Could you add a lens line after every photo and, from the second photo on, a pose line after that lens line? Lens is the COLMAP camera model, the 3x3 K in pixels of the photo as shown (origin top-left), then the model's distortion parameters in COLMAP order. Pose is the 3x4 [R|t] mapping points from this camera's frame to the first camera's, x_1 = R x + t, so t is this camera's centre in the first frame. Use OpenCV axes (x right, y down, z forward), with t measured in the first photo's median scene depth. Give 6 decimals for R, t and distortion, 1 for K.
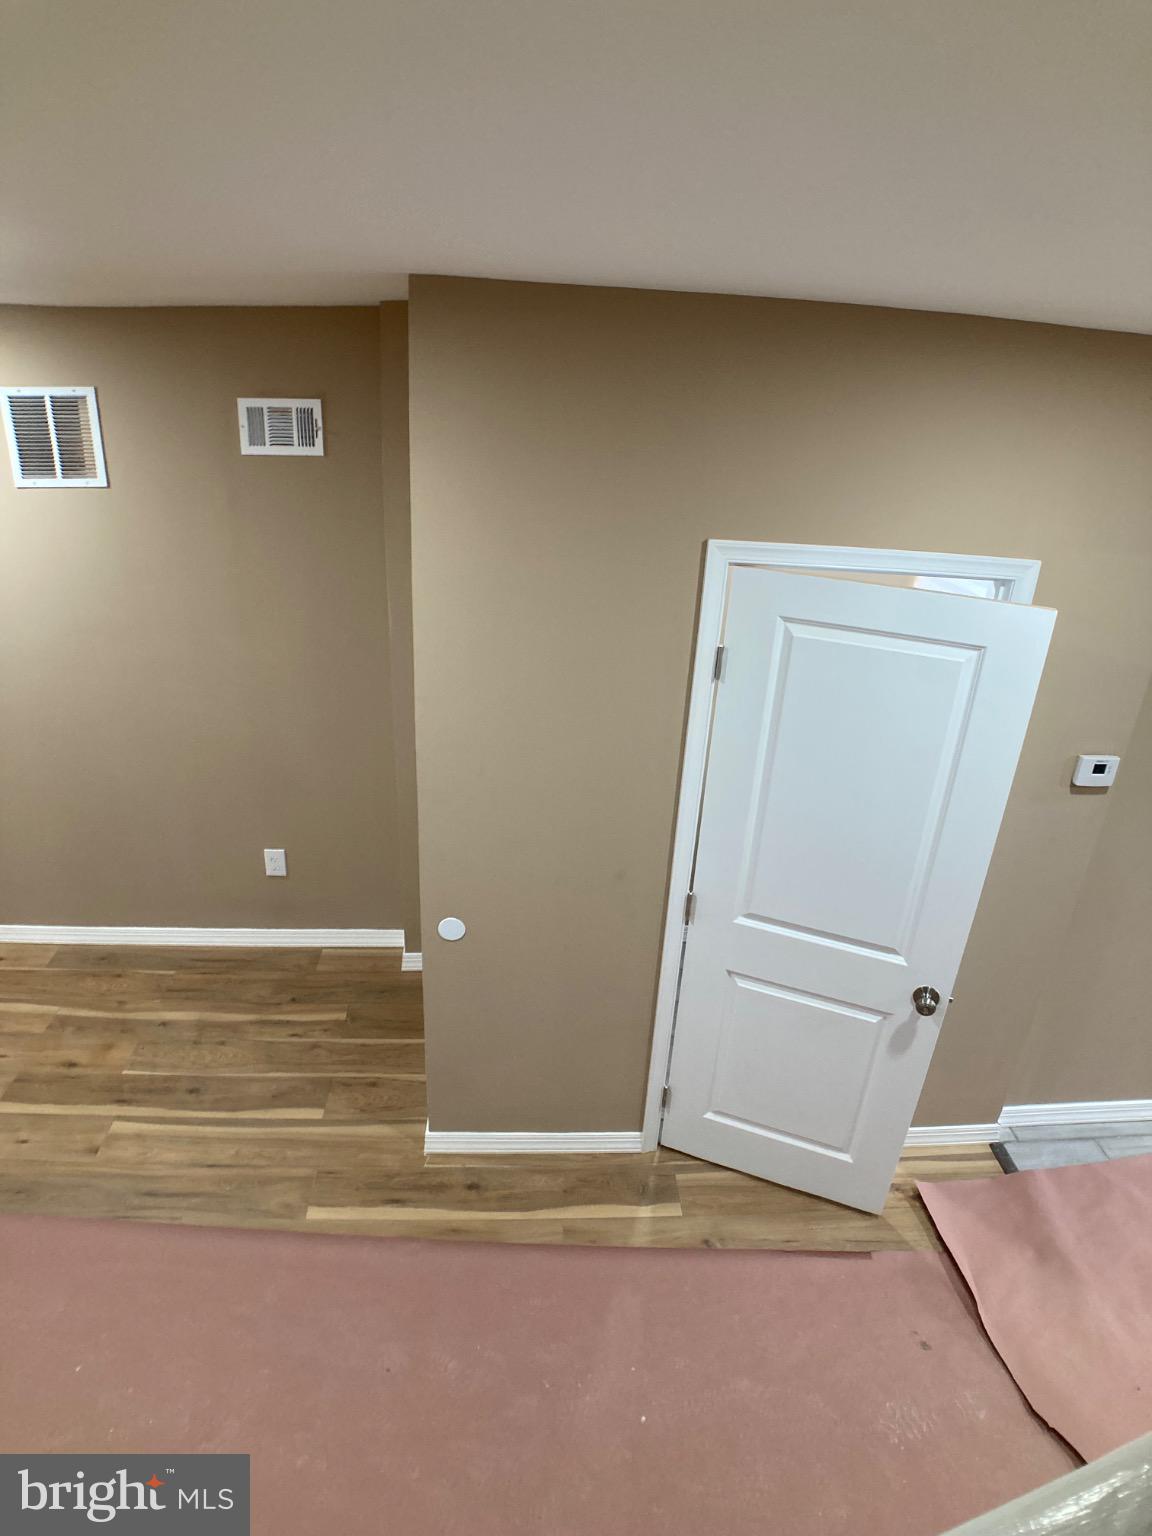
lens RADIAL K [[859.3, 0, 589.3], [0, 859.3, 750.8], [0, 0, 1]] dist [-0.098580, 0.022403]
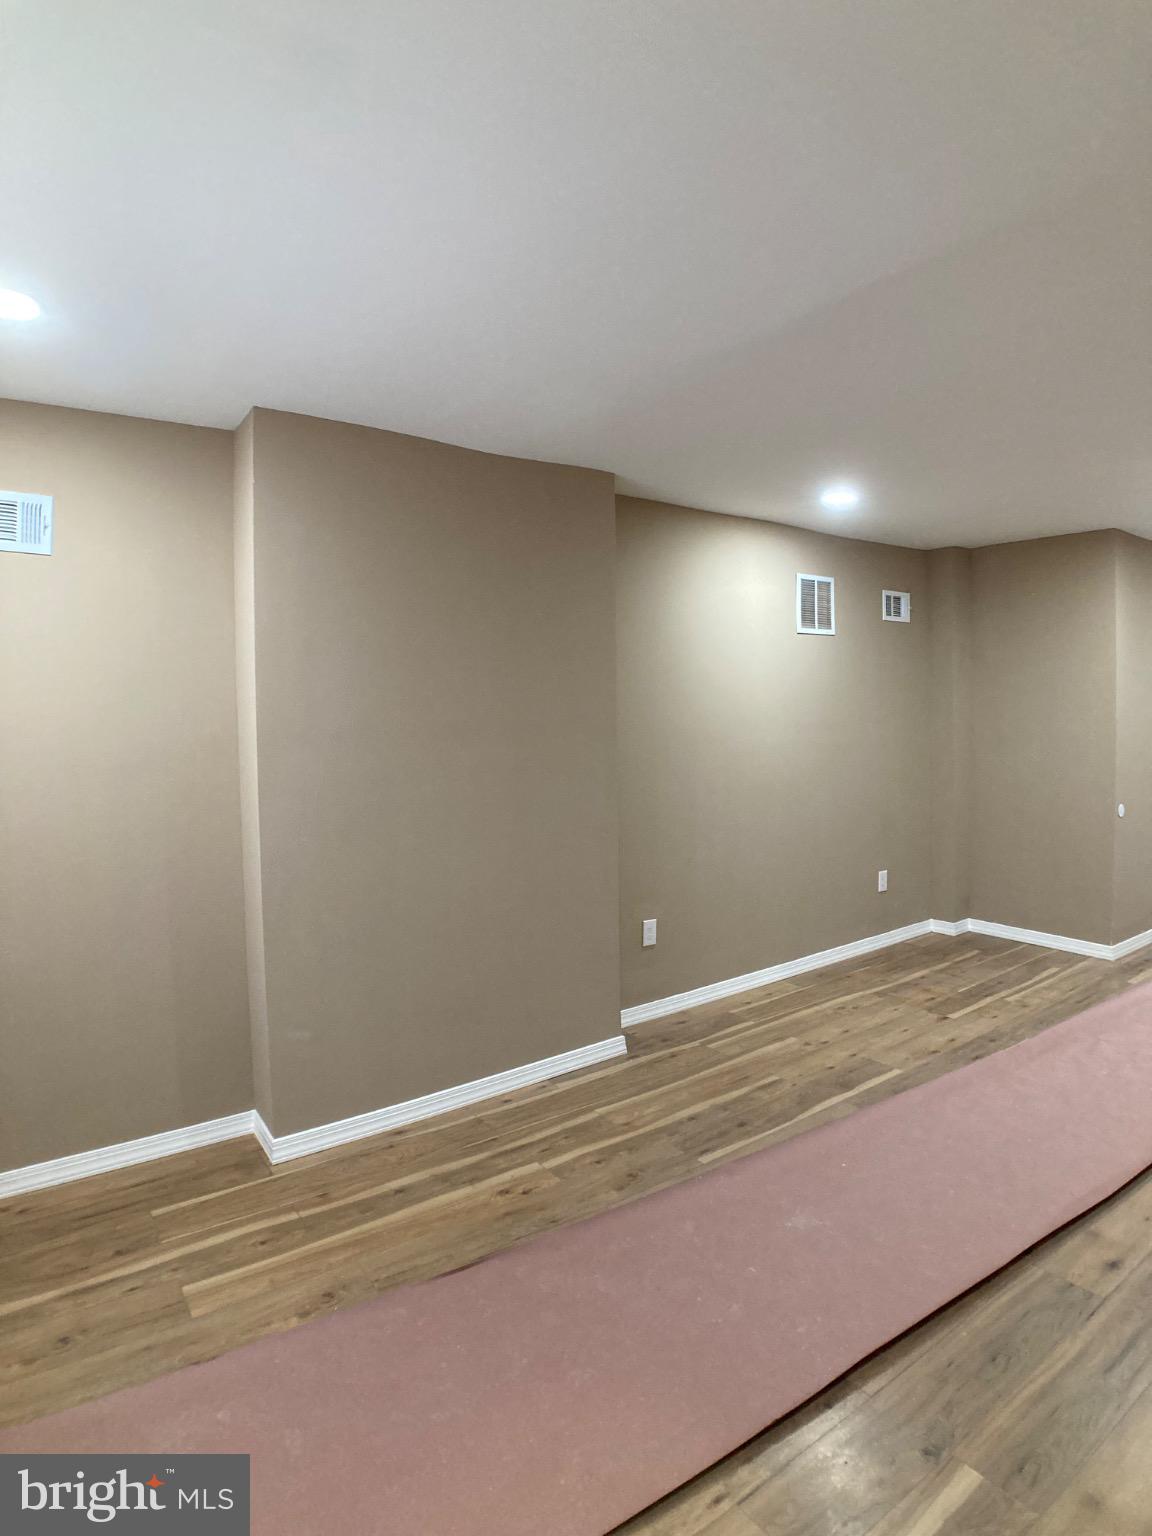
lens RADIAL K [[854.1, 0, 574.8], [0, 854.1, 738.9], [0, 0, 1]] dist [-0.099497, 0.021854]
pose [[0.849611, -0.081942, 0.521005, -2.072640], [0.267859, 0.918010, -0.292419, 0.249940], [-0.454327, 0.387998, 0.801901, -0.056797]]
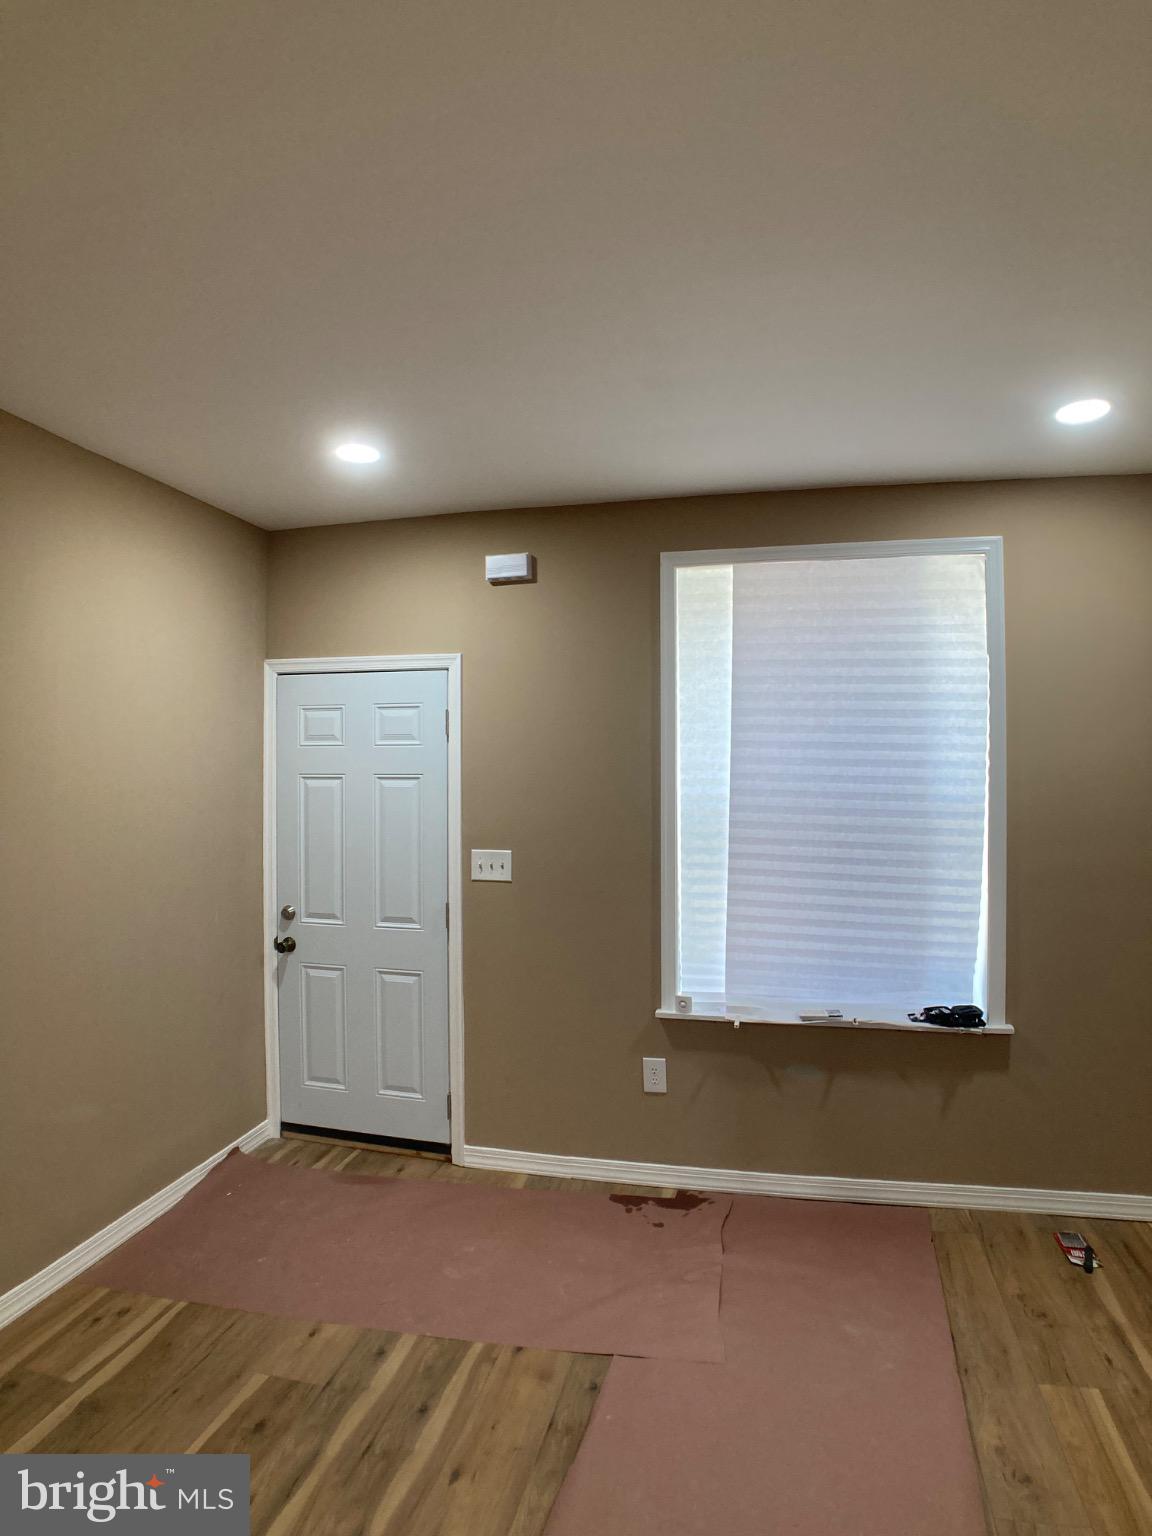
lens RADIAL K [[845.6, 0, 580.2], [0, 845.6, 753.3], [0, 0, 1]] dist [-0.093808, 0.018432]
pose [[-0.292239, -0.066366, -0.954040, -1.171014], [-0.397794, 0.915630, 0.058158, 0.024577], [0.869687, 0.396507, -0.293983, 0.542987]]
